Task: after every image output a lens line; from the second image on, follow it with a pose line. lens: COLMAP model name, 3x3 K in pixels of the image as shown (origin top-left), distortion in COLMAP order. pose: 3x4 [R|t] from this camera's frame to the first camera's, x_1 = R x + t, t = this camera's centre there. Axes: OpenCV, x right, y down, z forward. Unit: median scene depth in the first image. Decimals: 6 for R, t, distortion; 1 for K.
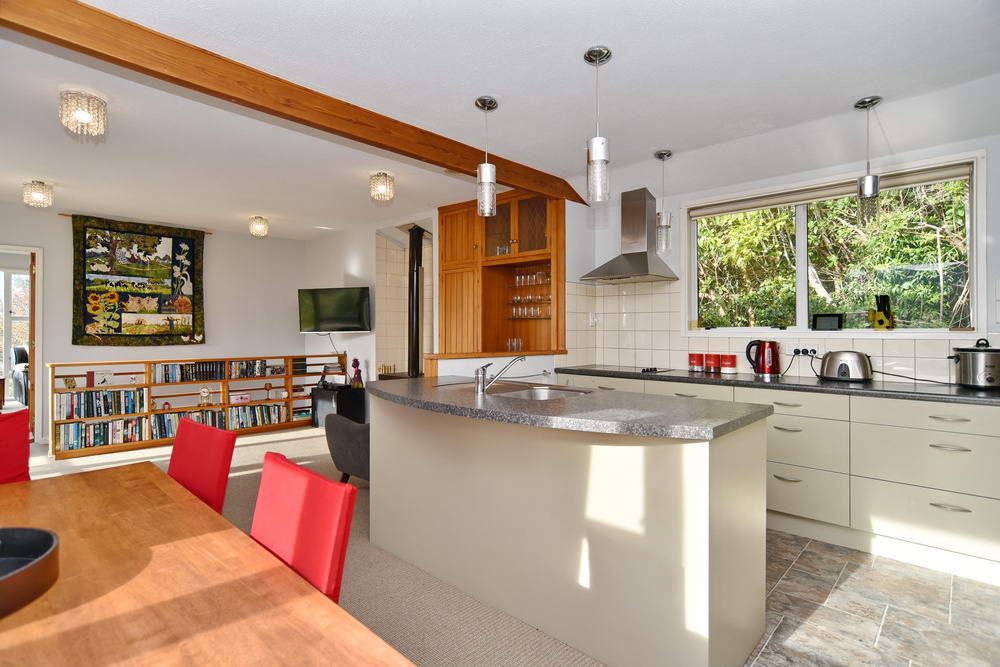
lens RADIAL K [[529.0, 0, 500.0], [0, 529.0, 333.5], [0, 0, 1]] dist [0.020651, 0.002200]
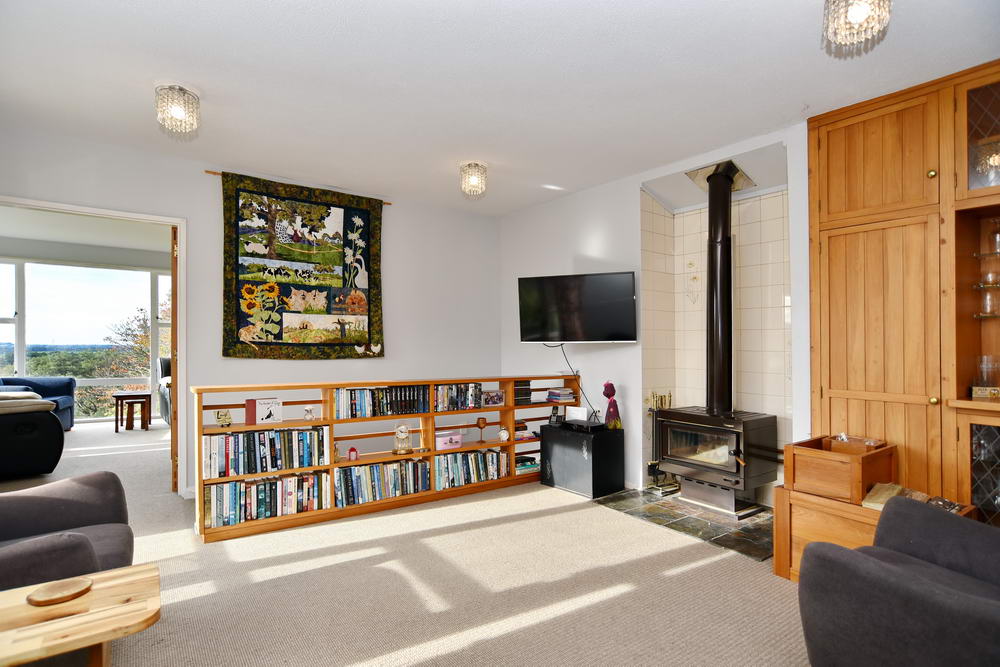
lens RADIAL K [[514.9, 0, 504.2], [0, 514.9, 358.4], [0, 0, 1]] dist [-0.001331, -0.000061]
pose [[0.987923, 0.012095, -0.154472, -0.314381], [-0.008640, 0.999698, 0.023017, 0.004144], [0.154704, -0.021404, 0.987729, 0.374014]]
